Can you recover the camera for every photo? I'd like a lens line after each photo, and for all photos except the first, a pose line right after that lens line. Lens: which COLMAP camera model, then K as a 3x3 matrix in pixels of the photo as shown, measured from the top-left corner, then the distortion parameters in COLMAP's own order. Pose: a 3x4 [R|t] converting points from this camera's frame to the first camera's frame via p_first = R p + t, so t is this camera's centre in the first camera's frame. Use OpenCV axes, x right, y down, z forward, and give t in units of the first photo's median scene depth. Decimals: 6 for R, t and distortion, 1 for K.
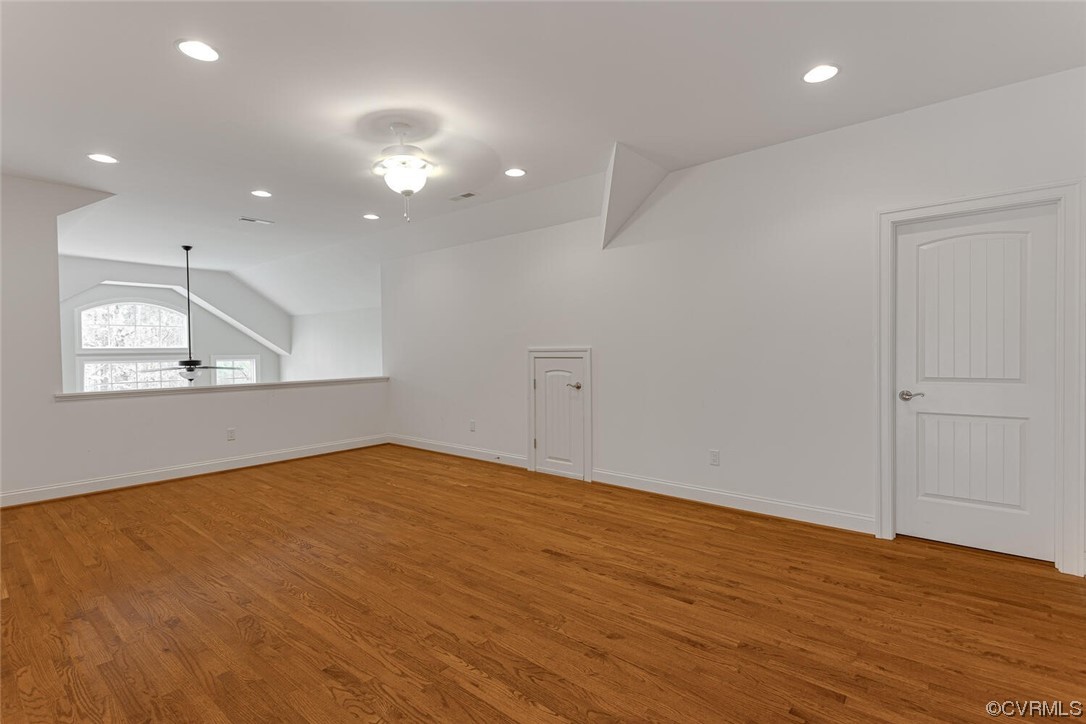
lens RADIAL K [[517.8, 0, 537.5], [0, 517.8, 359.7], [0, 0, 1]] dist [0.006299, -0.000571]
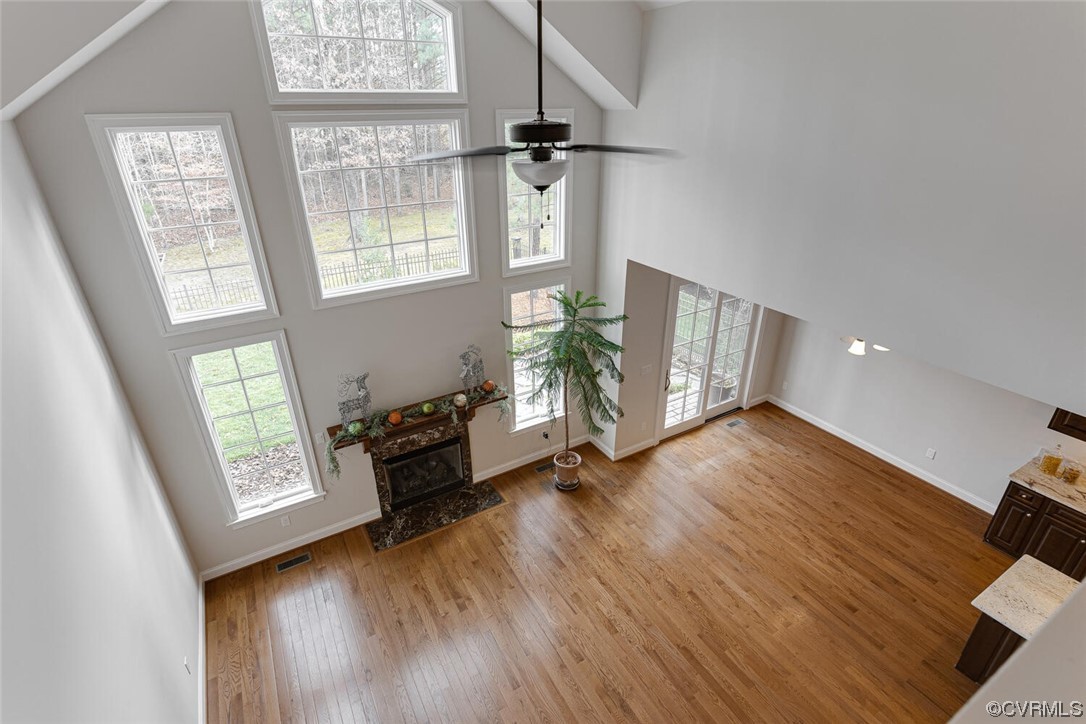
lens RADIAL K [[517.8, 0, 537.5], [0, 517.8, 359.7], [0, 0, 1]] dist [0.006299, -0.000571]
pose [[0.943186, 0.145069, -0.298923, -1.165339], [-0.006845, 0.907946, 0.419032, -0.000268], [0.332195, -0.393179, 0.857355, 1.405372]]
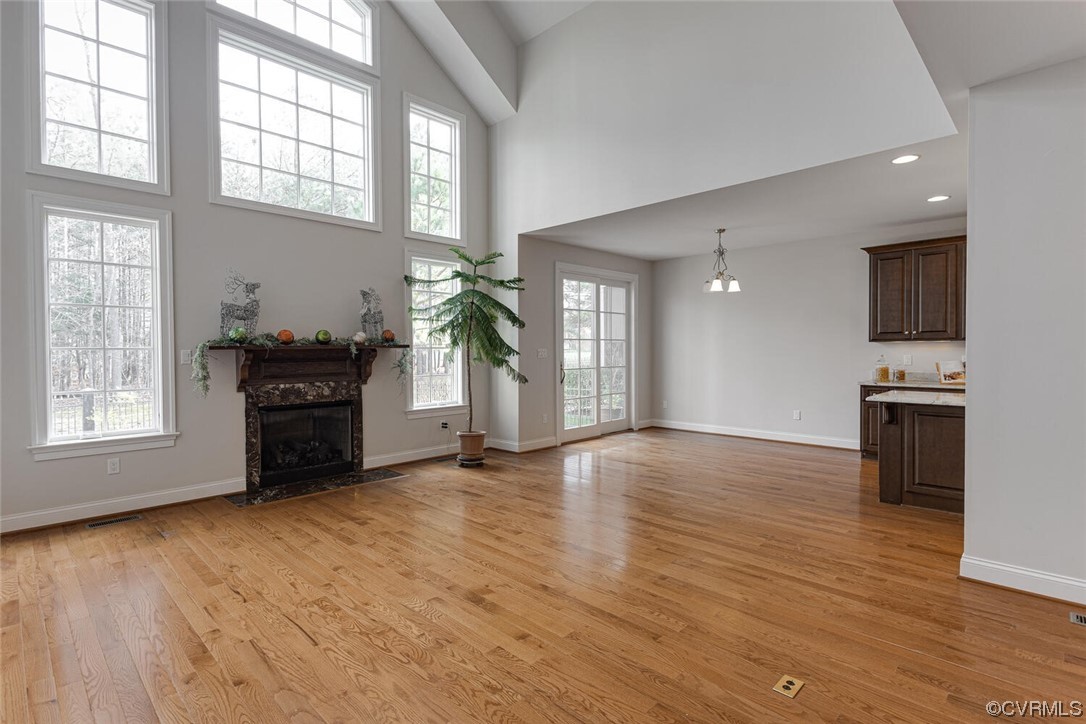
lens RADIAL K [[527.1, 0, 535.1], [0, 527.1, 360.0], [0, 0, 1]] dist [0.005456, -0.000692]
pose [[0.997083, 0.009461, -0.075732, -1.226770], [-0.009693, 0.999949, -0.002687, 0.845217], [0.075703, 0.003413, 0.997125, 1.169825]]
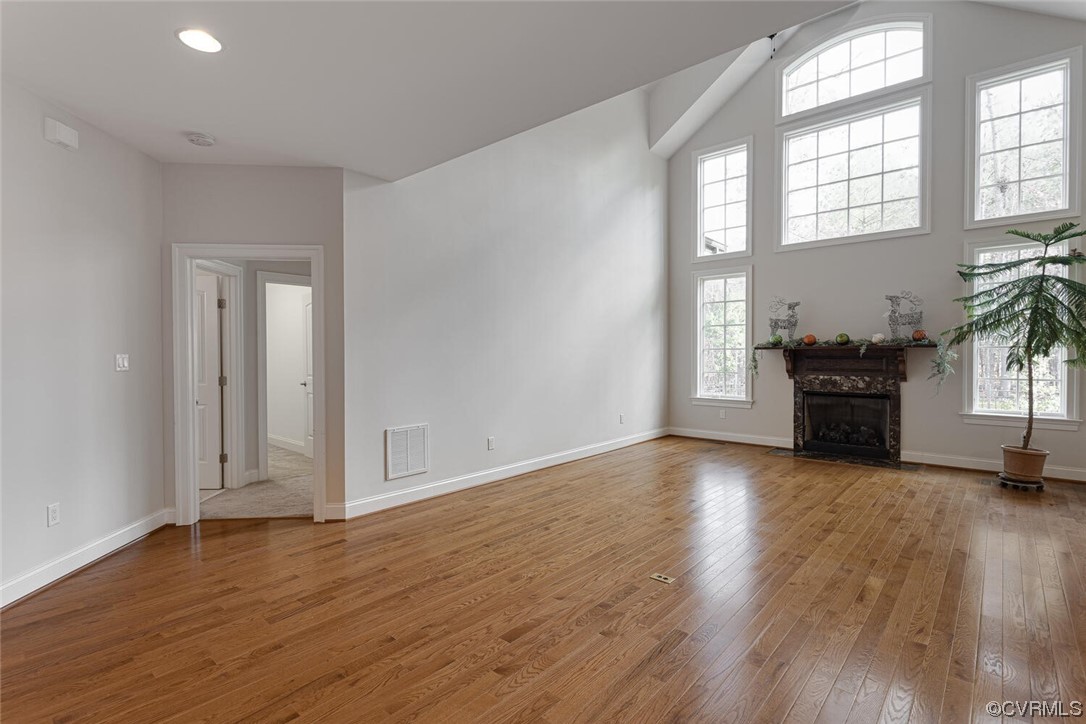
lens RADIAL K [[517.8, 0, 537.5], [0, 517.8, 359.7], [0, 0, 1]] dist [0.006299, -0.000571]
pose [[-0.024133, 0.030489, -0.999244, -0.138546], [-0.018452, 0.999351, 0.030938, 0.817875], [0.999538, 0.019184, -0.023555, 1.581557]]
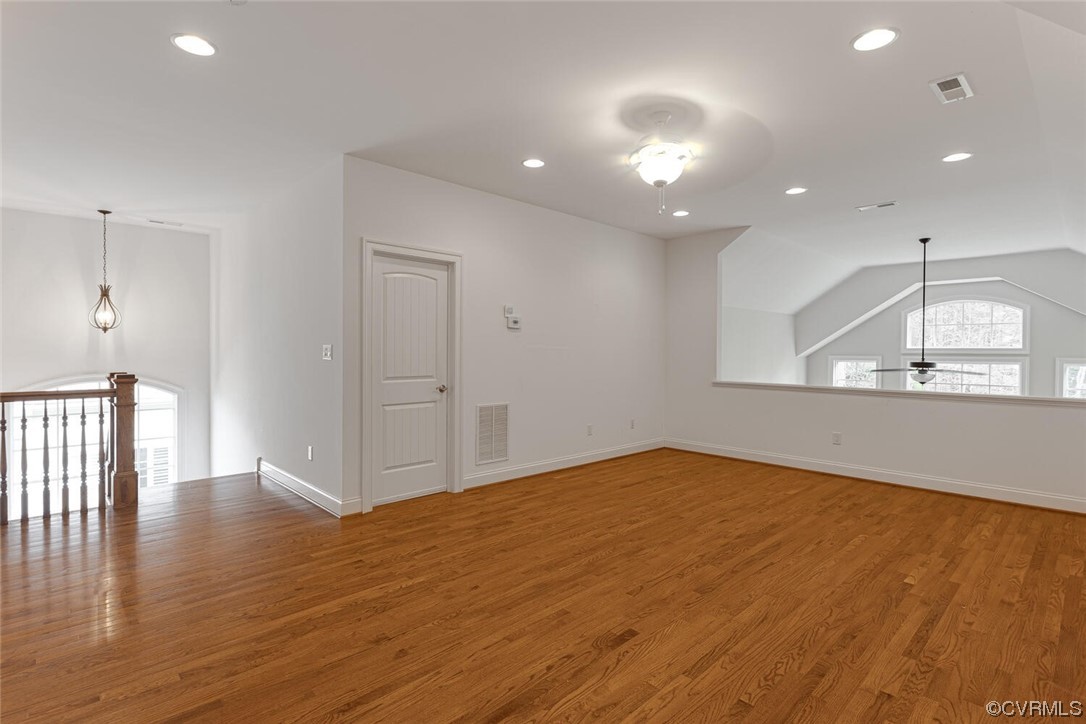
lens RADIAL K [[529.8, 0, 537.9], [0, 529.8, 357.4], [0, 0, 1]] dist [0.004570, 0.000487]
pose [[-0.106888, 0.023816, -0.993986, 0.709469], [-0.027876, 0.999248, 0.026940, -0.027767], [0.993880, 0.030588, -0.106143, 0.880968]]
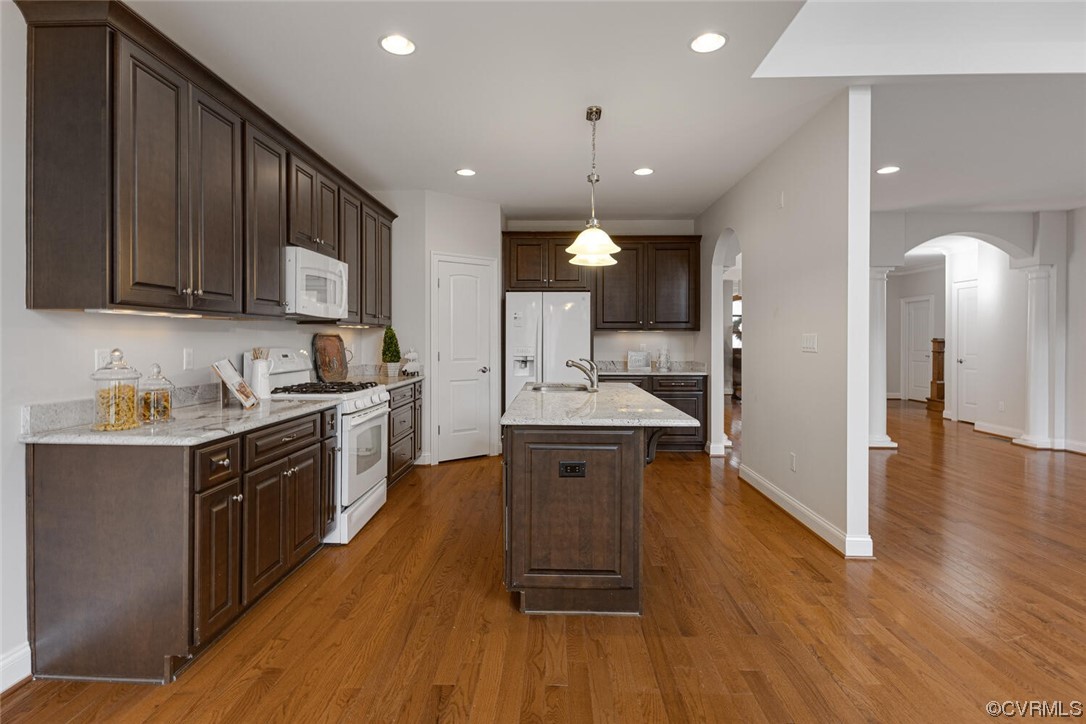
lens RADIAL K [[539.0, 0, 539.0], [0, 539.0, 348.0], [0, 0, 1]] dist [0.005537, -0.000302]
pose [[-0.624448, 0.001596, 0.781064, -0.957869], [0.025496, 0.999507, 0.018342, 0.810582], [-0.780650, 0.031367, -0.624181, 3.042470]]
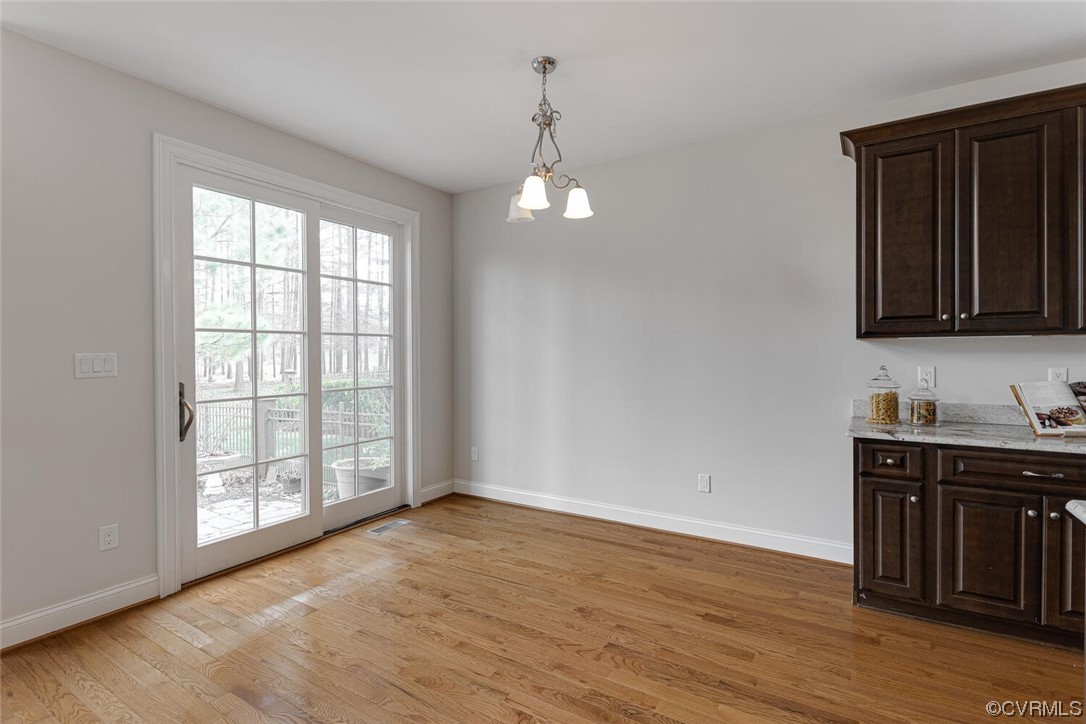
lens RADIAL K [[517.8, 0, 537.5], [0, 517.8, 359.7], [0, 0, 1]] dist [0.006299, -0.000571]
pose [[0.988898, 0.007434, 0.148407, -0.847055], [-0.005364, 0.999883, -0.014346, 0.815719], [-0.148496, 0.013391, 0.988822, 2.315503]]
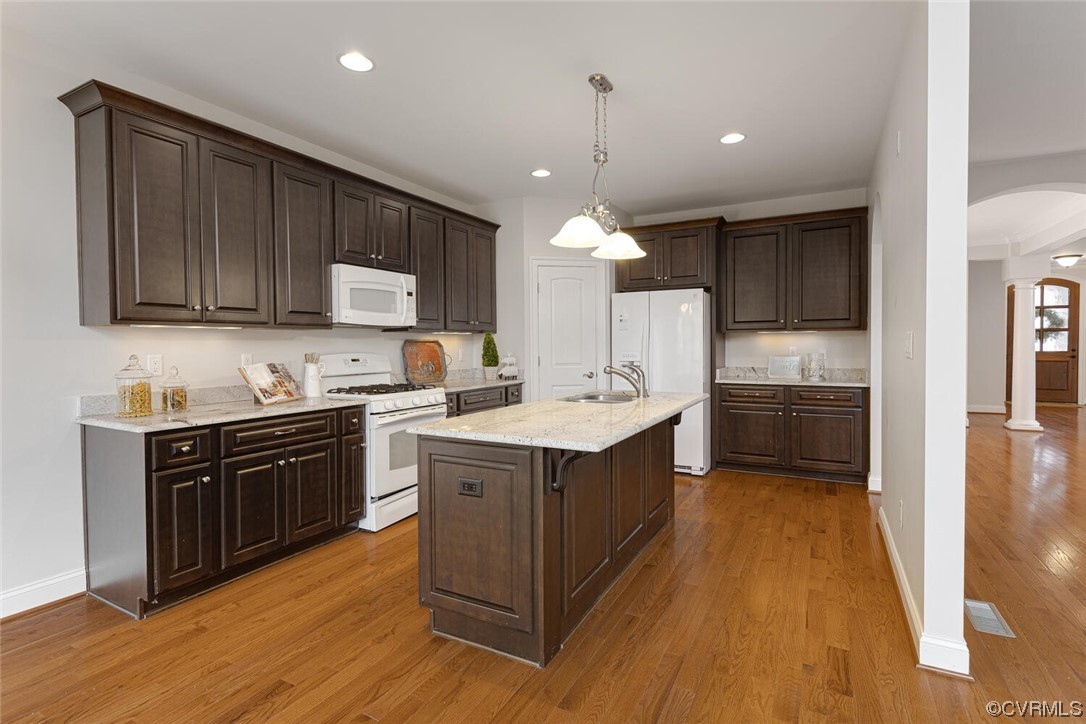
lens RADIAL K [[527.1, 0, 535.1], [0, 527.1, 360.0], [0, 0, 1]] dist [0.005456, -0.000692]
pose [[-0.201673, -0.012650, 0.979371, -1.059308], [0.033432, 0.999245, 0.019791, 0.822388], [-0.978882, 0.036734, -0.201098, 2.620262]]
